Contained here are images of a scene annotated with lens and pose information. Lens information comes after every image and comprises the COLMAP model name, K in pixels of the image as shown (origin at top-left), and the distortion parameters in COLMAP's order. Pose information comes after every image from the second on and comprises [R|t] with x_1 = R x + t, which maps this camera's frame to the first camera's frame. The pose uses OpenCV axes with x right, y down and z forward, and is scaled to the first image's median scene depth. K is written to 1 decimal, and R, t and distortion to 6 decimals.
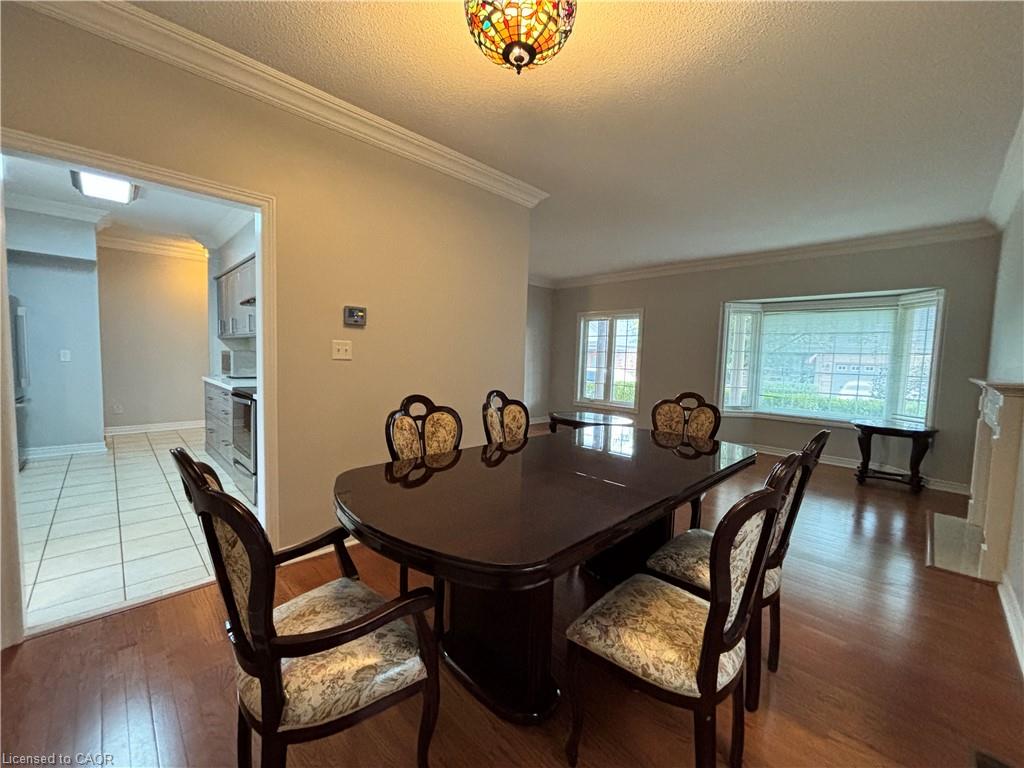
lens RADIAL K [[408.9, 0, 513.3], [0, 408.9, 387.6], [0, 0, 1]] dist [-0.000533, 0.000220]
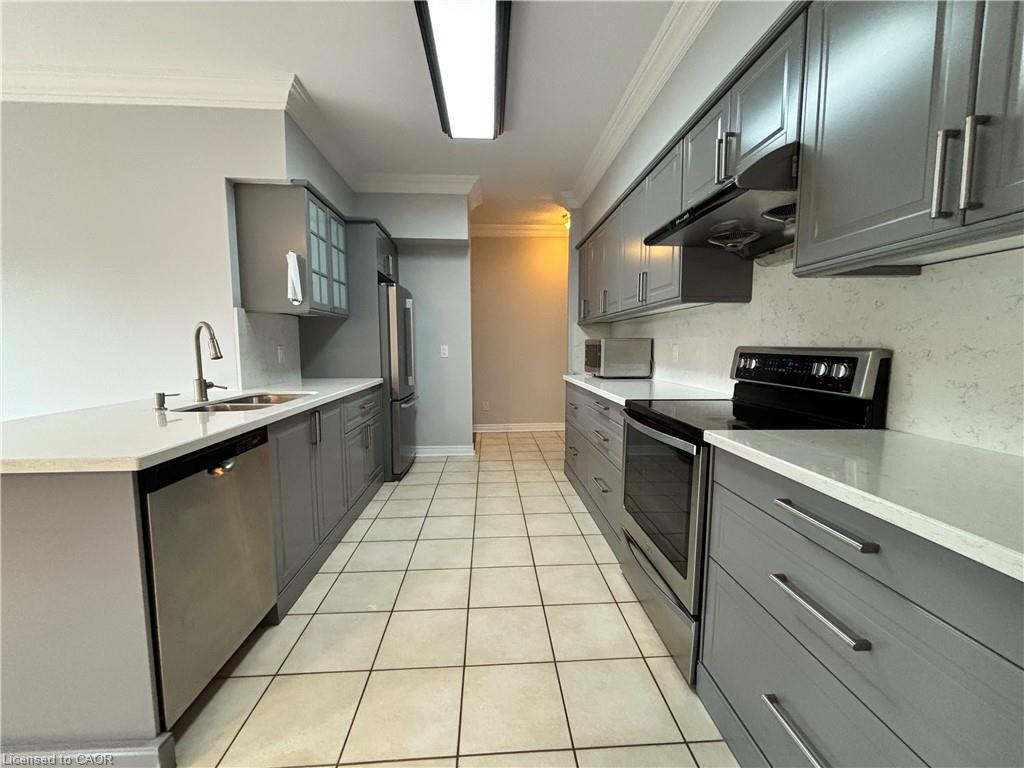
lens RADIAL K [[412.8, 0, 512.0], [0, 412.8, 384.0], [0, 0, 1]] dist [0.006460, 0.000216]
pose [[0.753168, 0.027943, -0.657234, -0.344804], [-0.023668, 0.999602, 0.015376, -0.020370], [0.657402, 0.003974, 0.753529, 0.381276]]
